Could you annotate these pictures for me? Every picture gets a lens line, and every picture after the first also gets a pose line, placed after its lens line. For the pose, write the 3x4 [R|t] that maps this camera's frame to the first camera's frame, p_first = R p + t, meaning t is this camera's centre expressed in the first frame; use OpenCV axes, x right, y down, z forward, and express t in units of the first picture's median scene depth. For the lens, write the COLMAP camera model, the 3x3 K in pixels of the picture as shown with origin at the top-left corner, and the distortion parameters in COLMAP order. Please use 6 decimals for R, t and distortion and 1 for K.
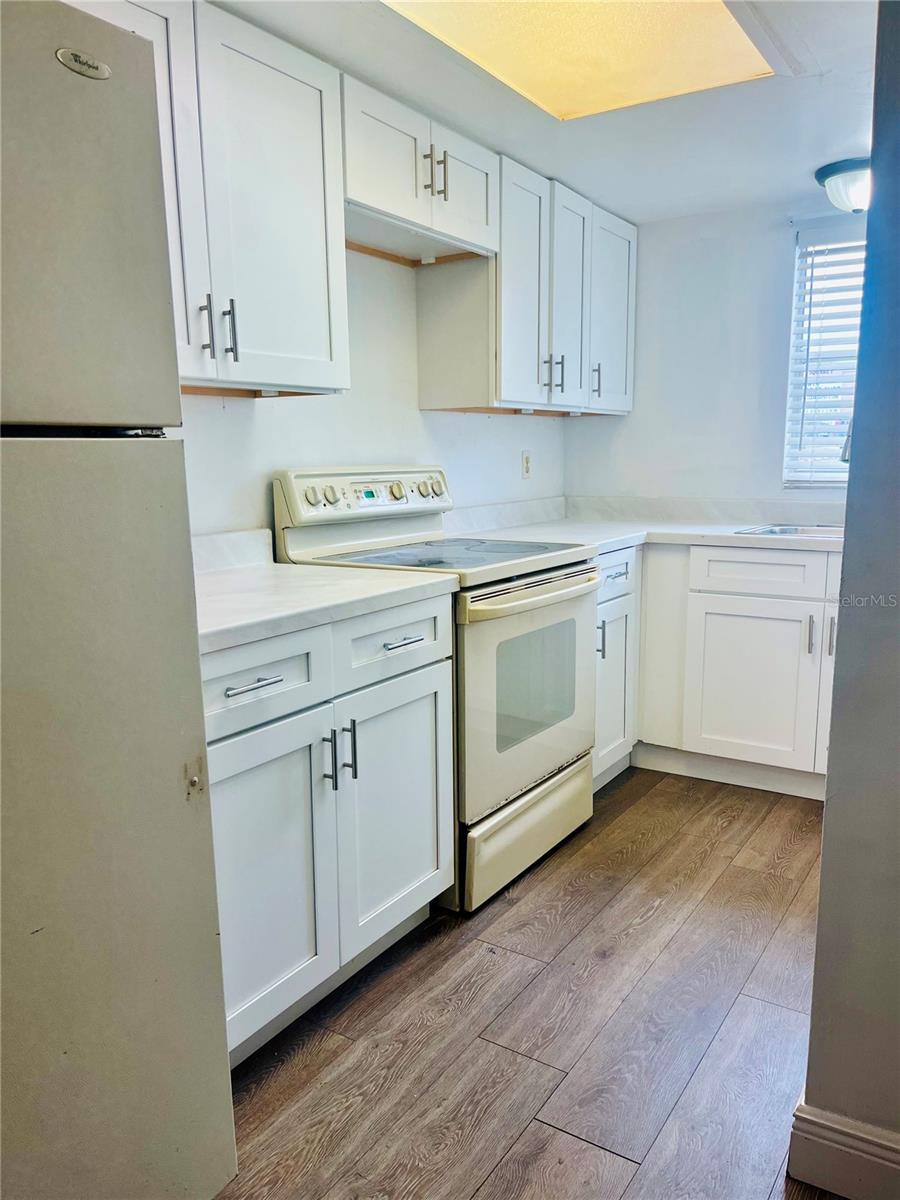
lens RADIAL K [[922.0, 0, 458.5], [0, 922.0, 620.6], [0, 0, 1]] dist [0.016240, 0.002169]
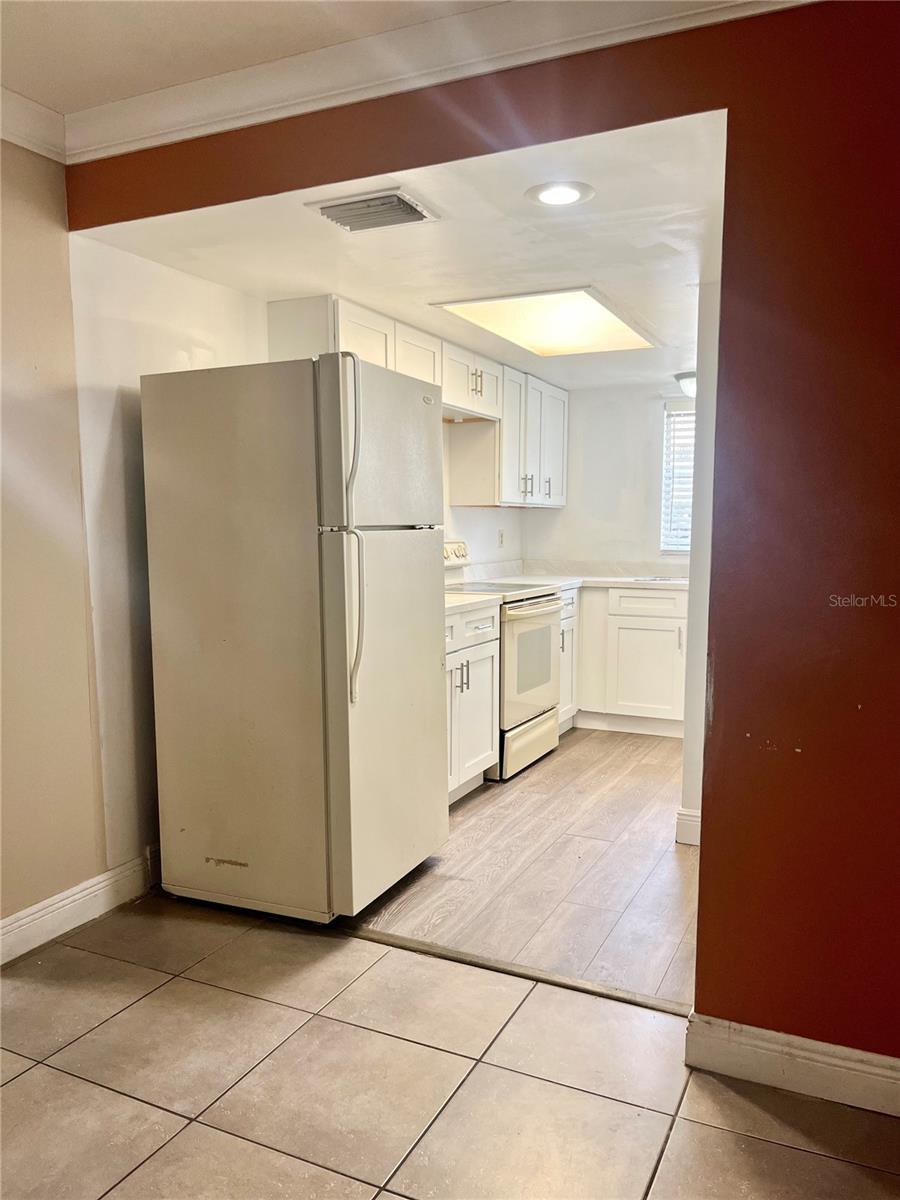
lens RADIAL K [[918.7, 0, 452.6], [0, 918.7, 617.8], [0, 0, 1]] dist [0.046610, -0.051507]
pose [[0.992519, 0.001089, 0.122082, -0.258563], [0.008448, 0.996951, -0.077574, 0.110581], [-0.121794, 0.078025, 0.989484, -0.677366]]
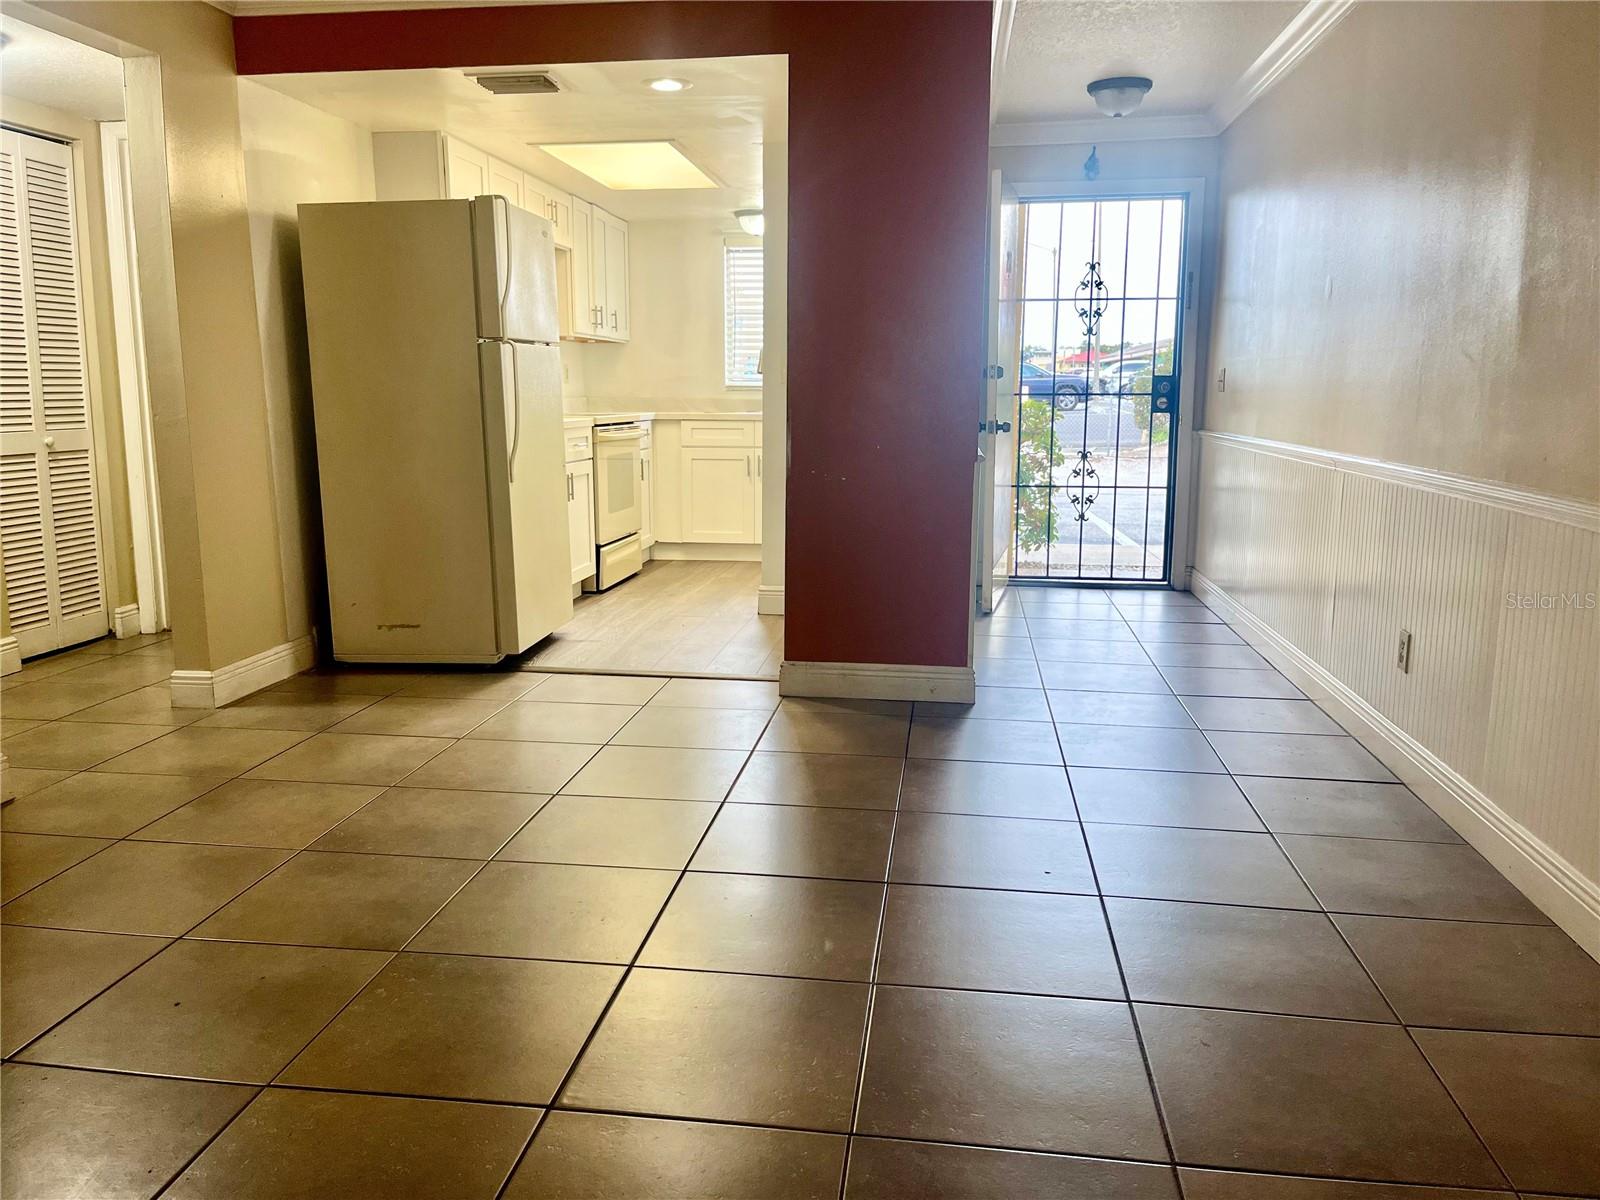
lens RADIAL K [[1225.0, 0, 796.0], [0, 1225.0, 597.1], [0, 0, 1]] dist [0.046610, -0.051507]
pose [[0.910873, -0.057065, 0.408722, -0.562519], [0.062945, 0.998017, -0.000937, 0.293060], [-0.407858, 0.026581, 0.912658, -1.295459]]
